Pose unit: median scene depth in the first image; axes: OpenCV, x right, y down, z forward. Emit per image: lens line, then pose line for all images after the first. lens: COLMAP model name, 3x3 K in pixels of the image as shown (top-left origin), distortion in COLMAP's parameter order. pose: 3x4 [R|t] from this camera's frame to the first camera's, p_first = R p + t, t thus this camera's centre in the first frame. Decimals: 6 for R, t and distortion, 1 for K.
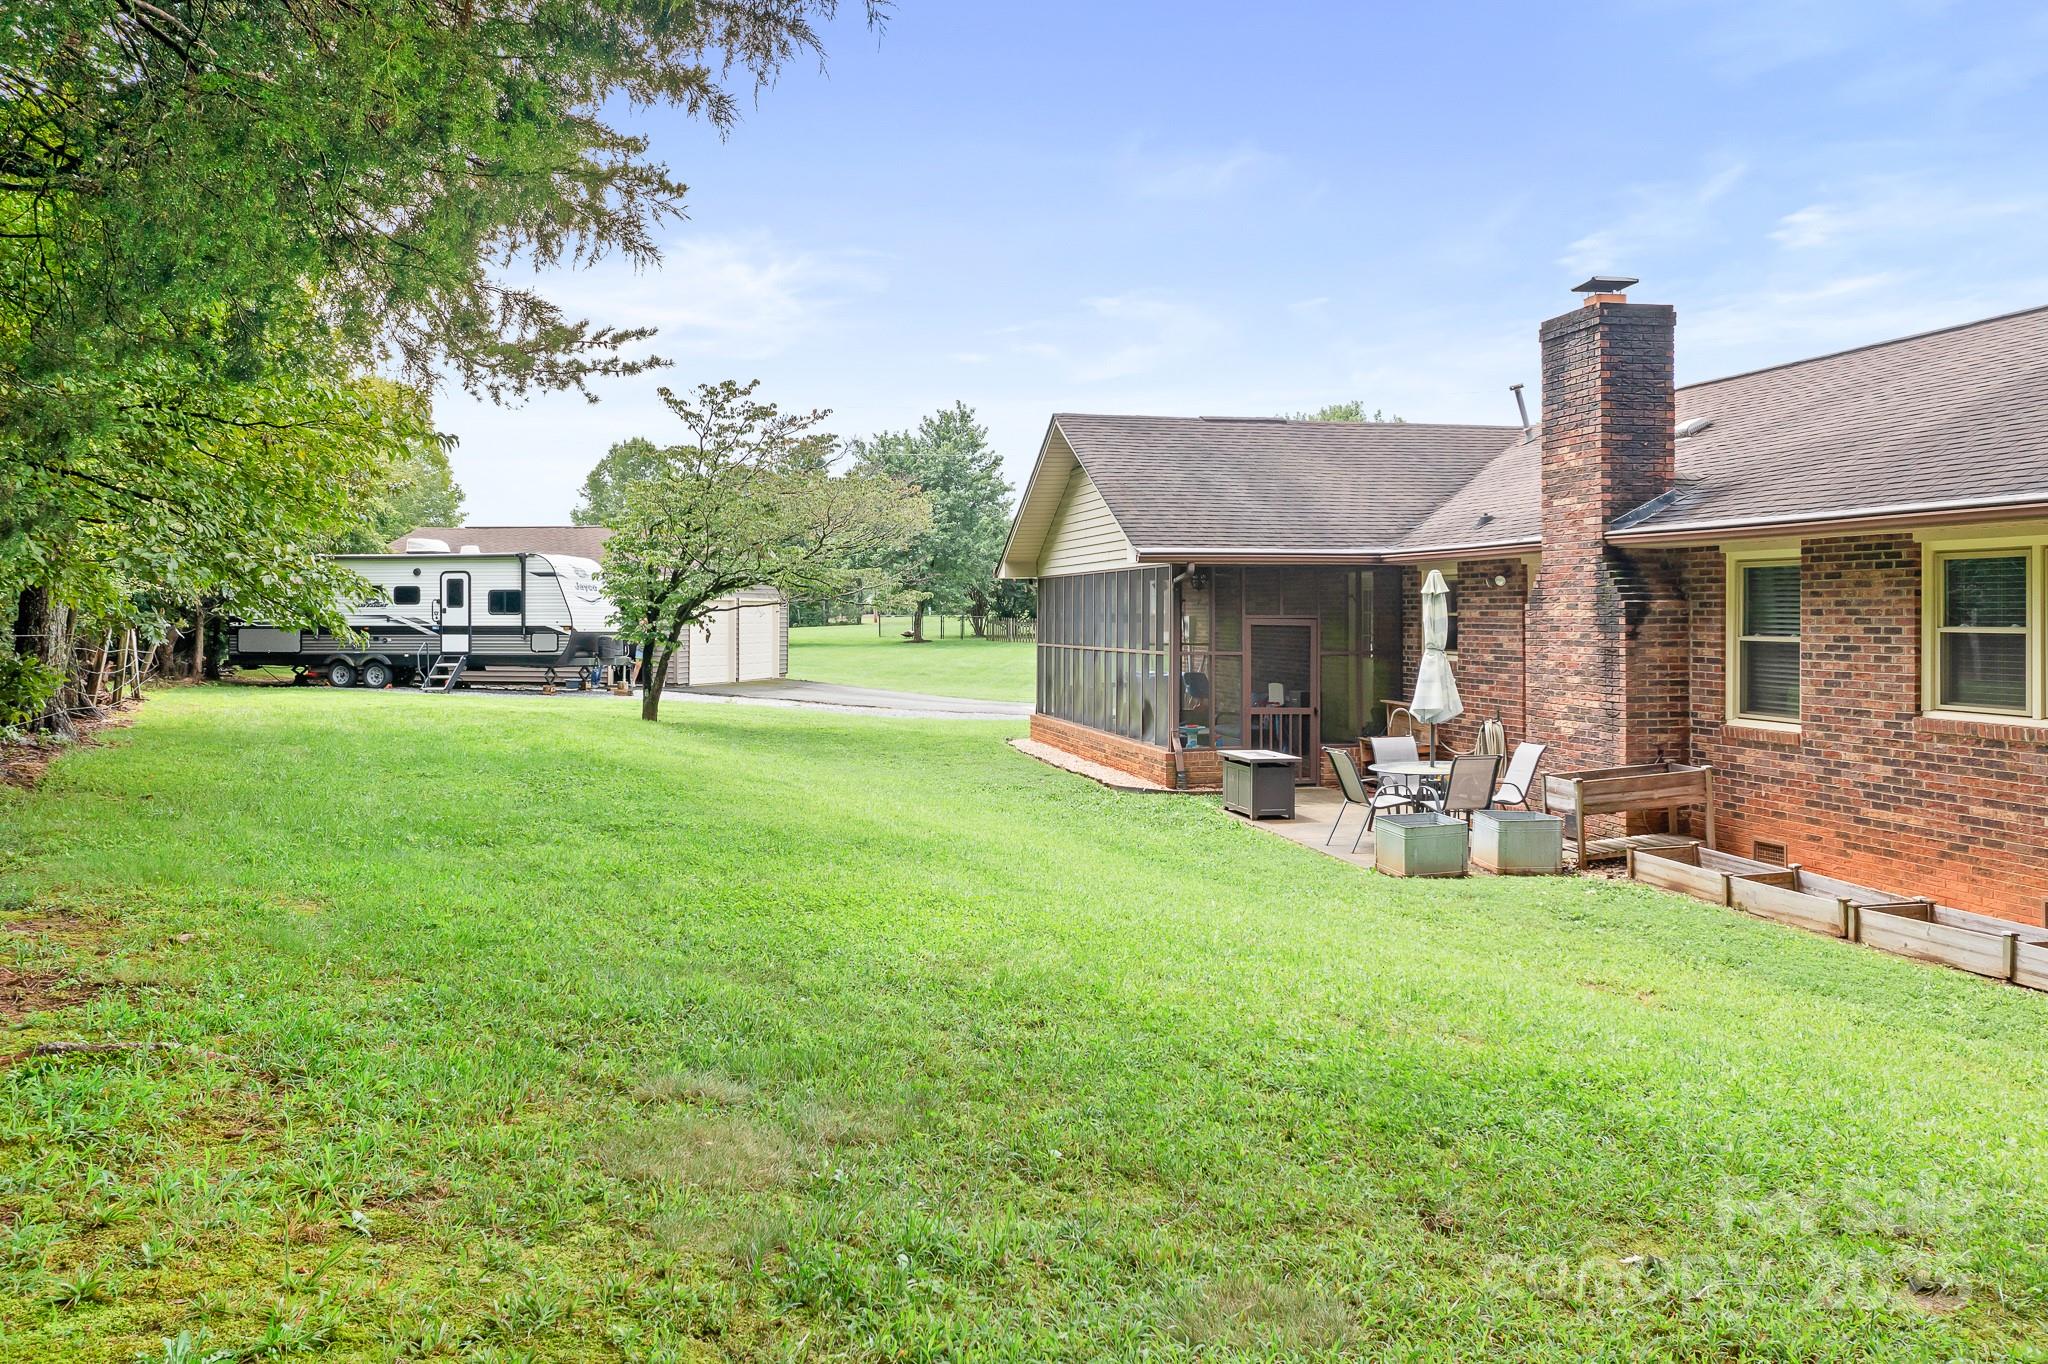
lens RADIAL K [[1625.9, 0, 1030.3], [0, 1625.9, 659.6], [0, 0, 1]] dist [-0.027160, 0.011175]
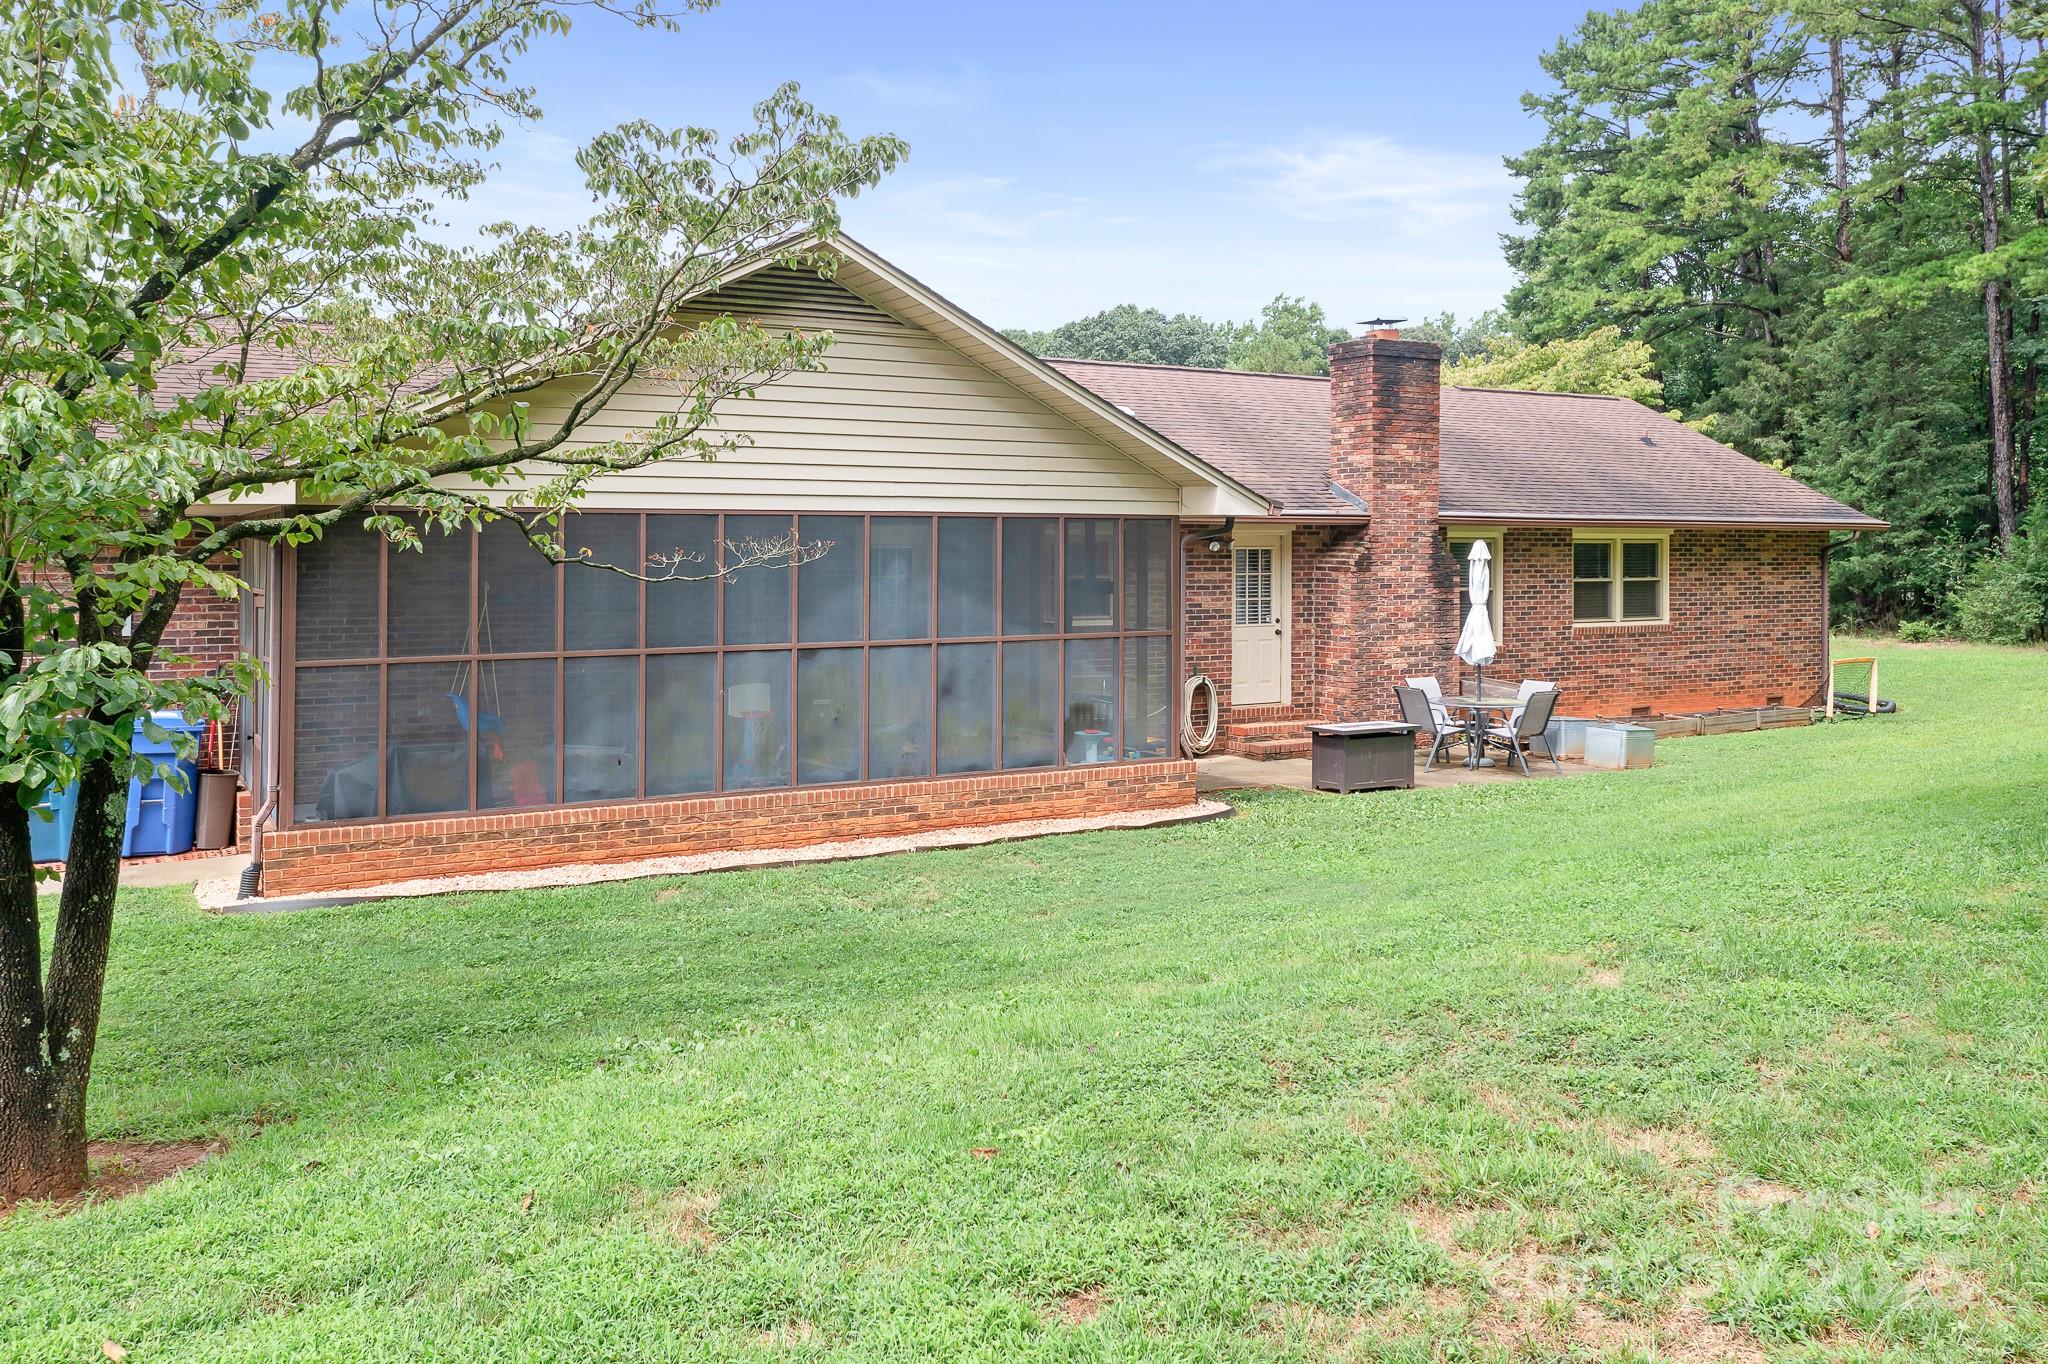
lens RADIAL K [[1569.0, 0, 1024.8], [0, 1569.0, 634.9], [0, 0, 1]] dist [0.002615, 0.002196]
pose [[-0.290123, -0.044585, 0.955950, -0.890180], [0.030716, 0.997966, 0.055867, -0.068221], [-0.956496, 0.045571, -0.288164, 1.900324]]
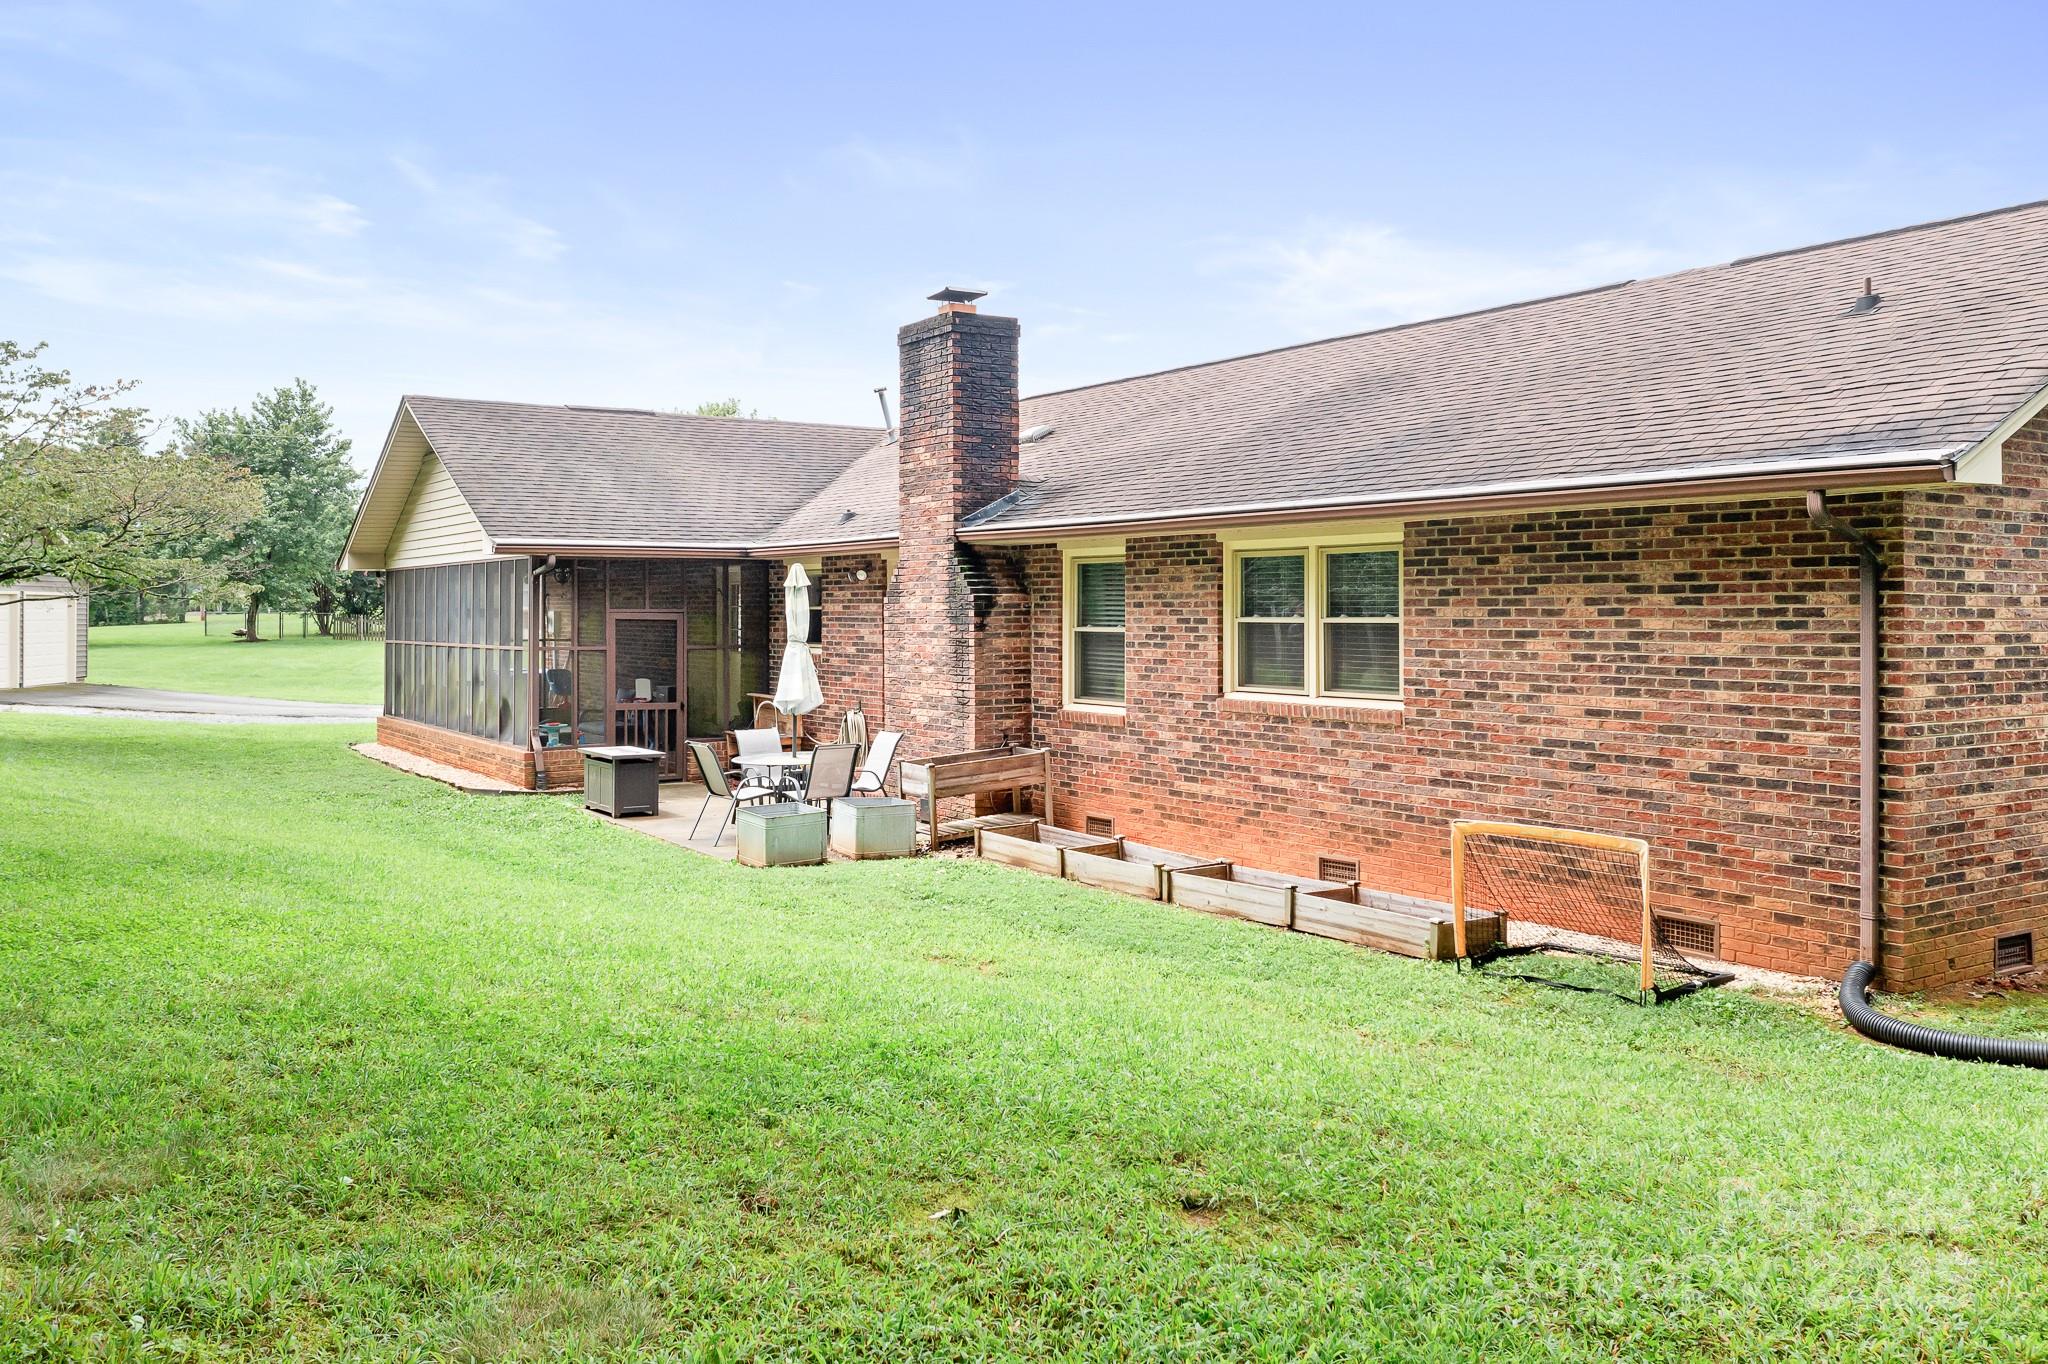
lens RADIAL K [[1625.9, 0, 1030.3], [0, 1625.9, 659.6], [0, 0, 1]] dist [-0.027160, 0.011175]
pose [[0.930052, -0.010344, 0.367283, 0.013872], [0.009954, 0.999946, 0.002956, 0.003836], [-0.367293, 0.000906, 0.930105, 0.003382]]
